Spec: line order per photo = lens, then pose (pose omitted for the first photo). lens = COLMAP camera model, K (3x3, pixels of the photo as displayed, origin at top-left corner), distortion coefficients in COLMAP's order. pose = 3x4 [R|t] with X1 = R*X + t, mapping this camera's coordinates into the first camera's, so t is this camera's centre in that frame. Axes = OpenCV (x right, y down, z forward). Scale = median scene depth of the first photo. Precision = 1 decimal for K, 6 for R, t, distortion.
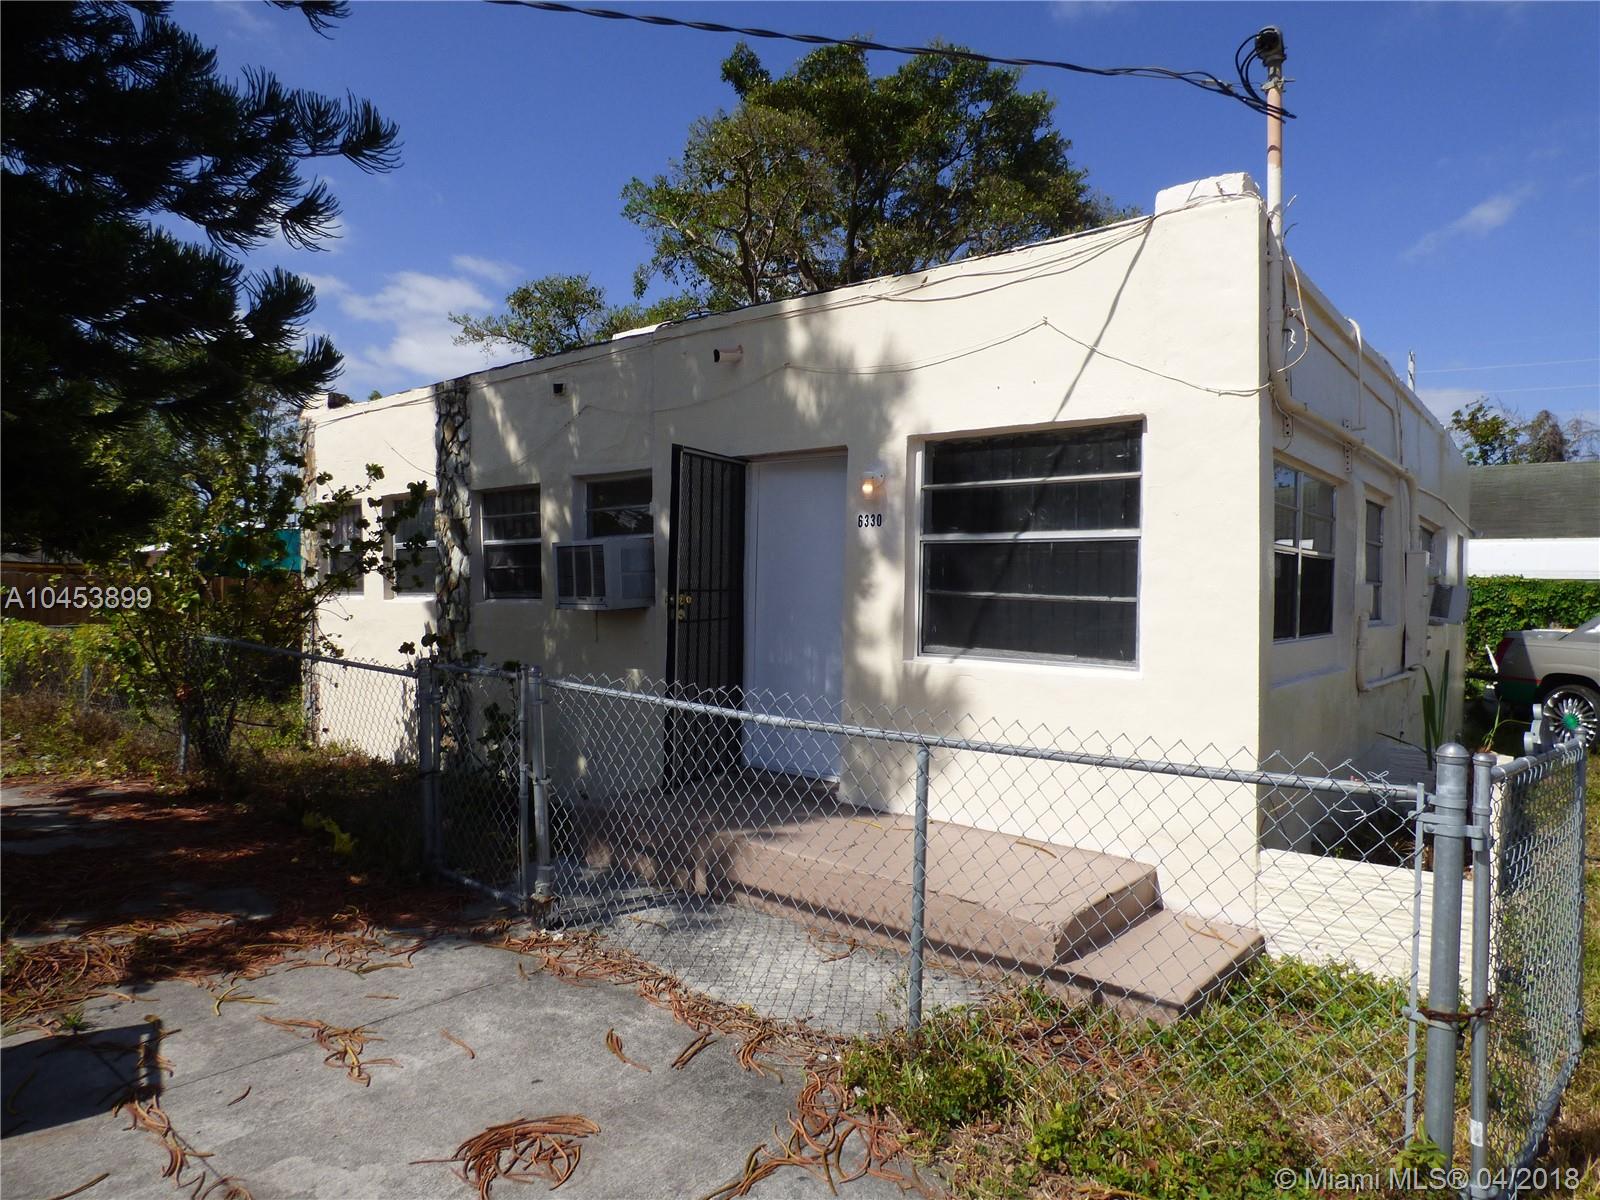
lens RADIAL K [[974.6, 0, 817.3], [0, 974.6, 596.4], [0, 0, 1]] dist [-0.011537, 0.001570]
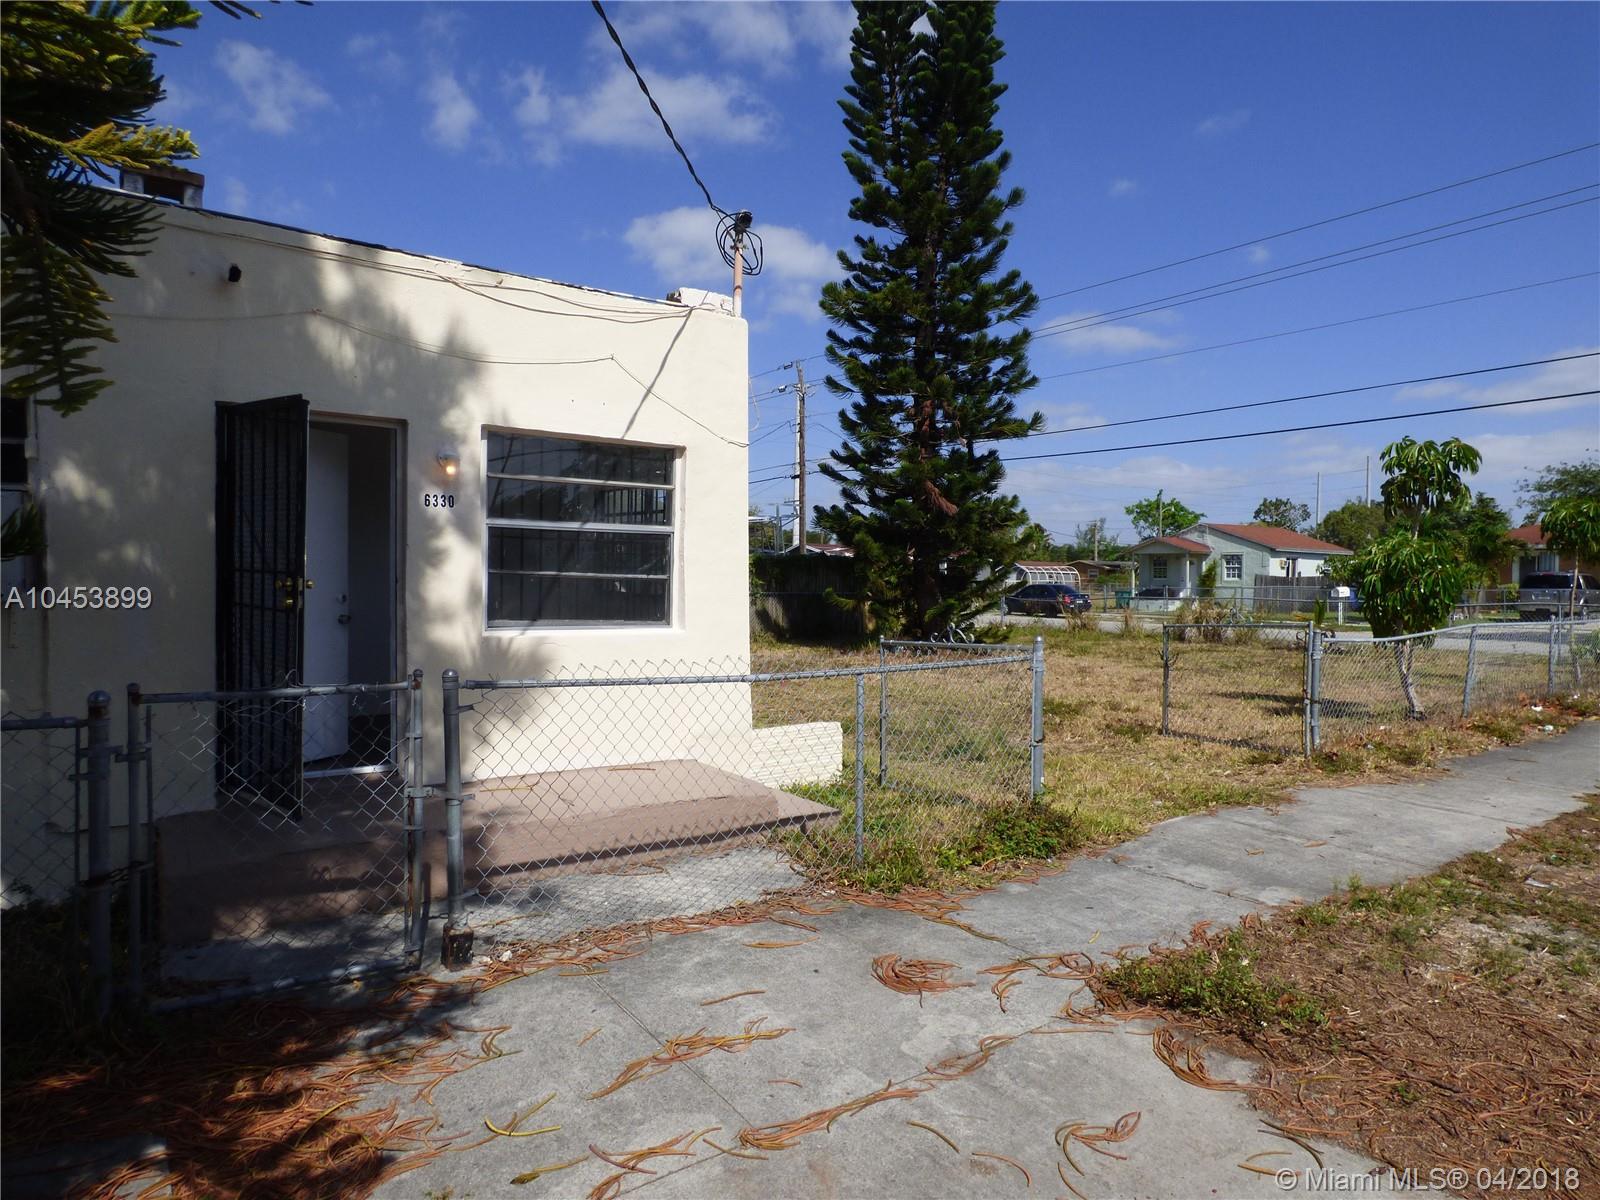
lens RADIAL K [[974.6, 0, 798.2], [0, 974.6, 601.1], [0, 0, 1]] dist [-0.011537, 0.001570]
pose [[0.265696, -0.046611, 0.962929, -0.938549], [-0.009092, 0.998665, 0.050850, -0.033432], [-0.964014, -0.022266, 0.264918, 0.430613]]
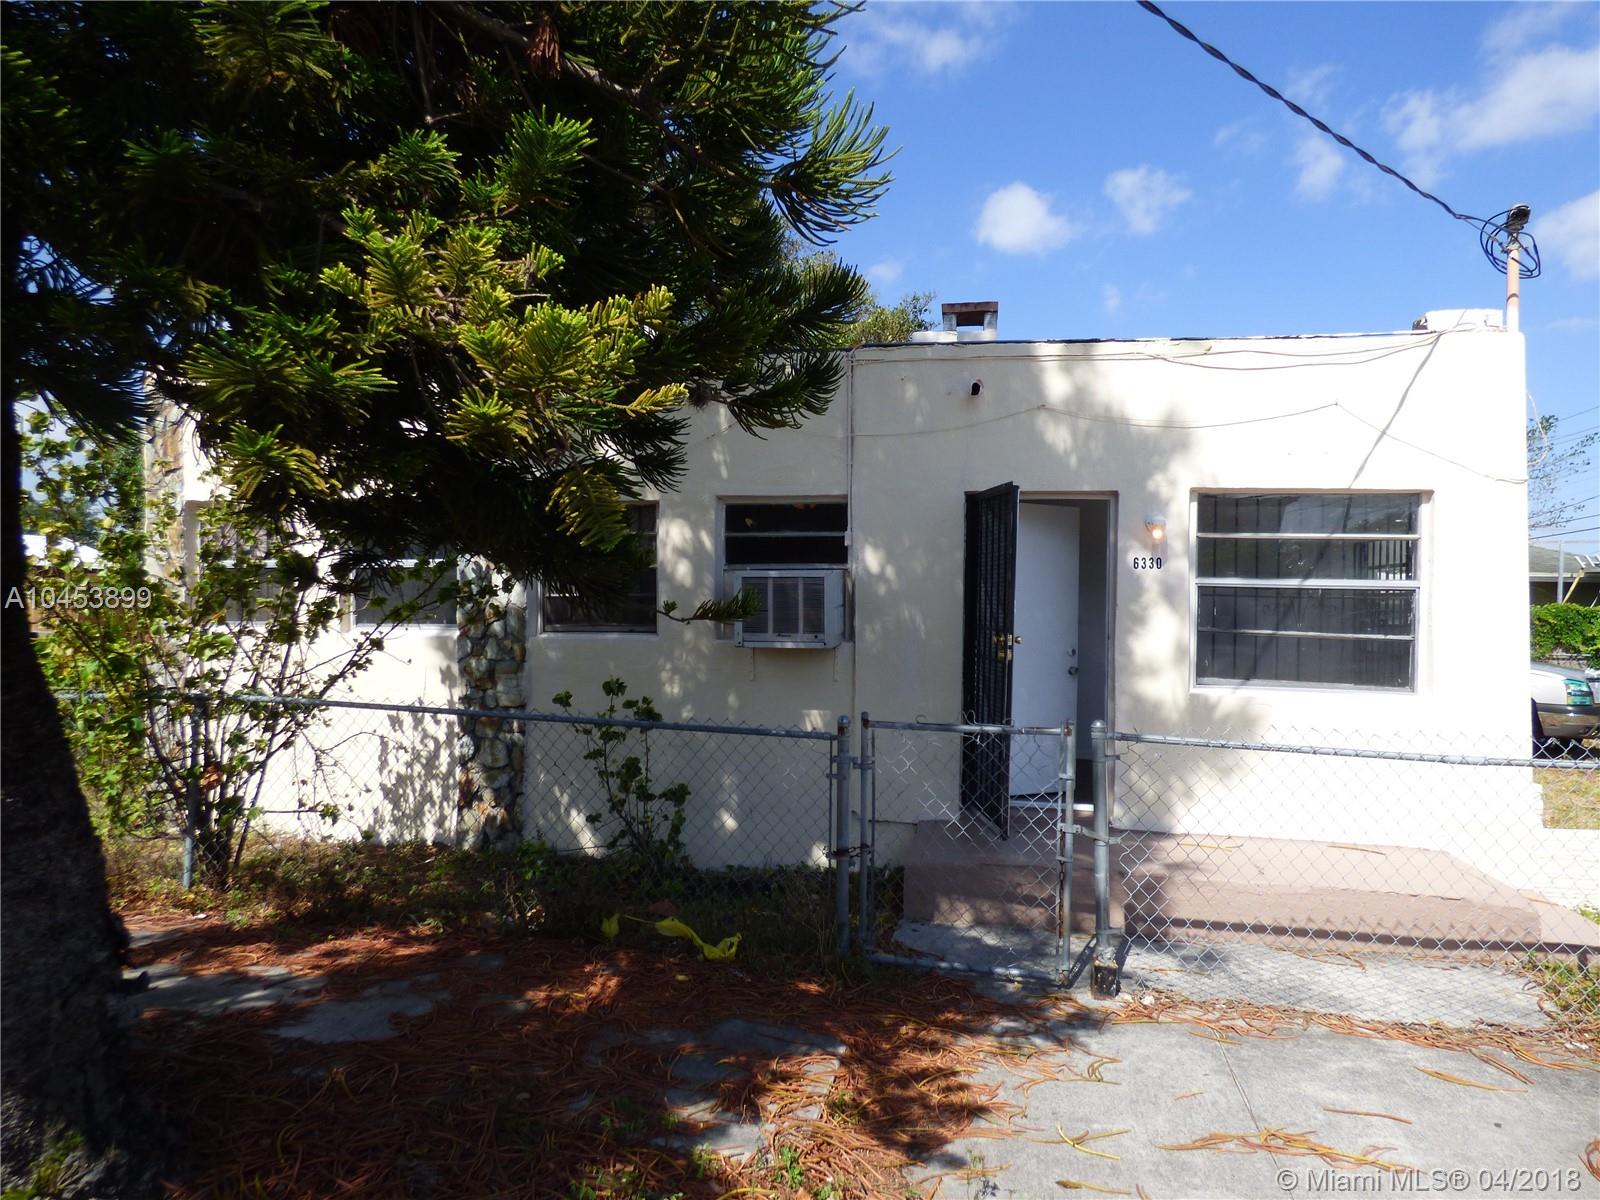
lens RADIAL K [[974.6, 0, 803.7], [0, 974.6, 594.8], [0, 0, 1]] dist [-0.011537, 0.001570]
pose [[0.882687, 0.000680, 0.469961, -0.901637], [0.000495, 0.999997, -0.002375, -0.046835], [-0.469961, 0.002329, 0.882684, 0.264042]]
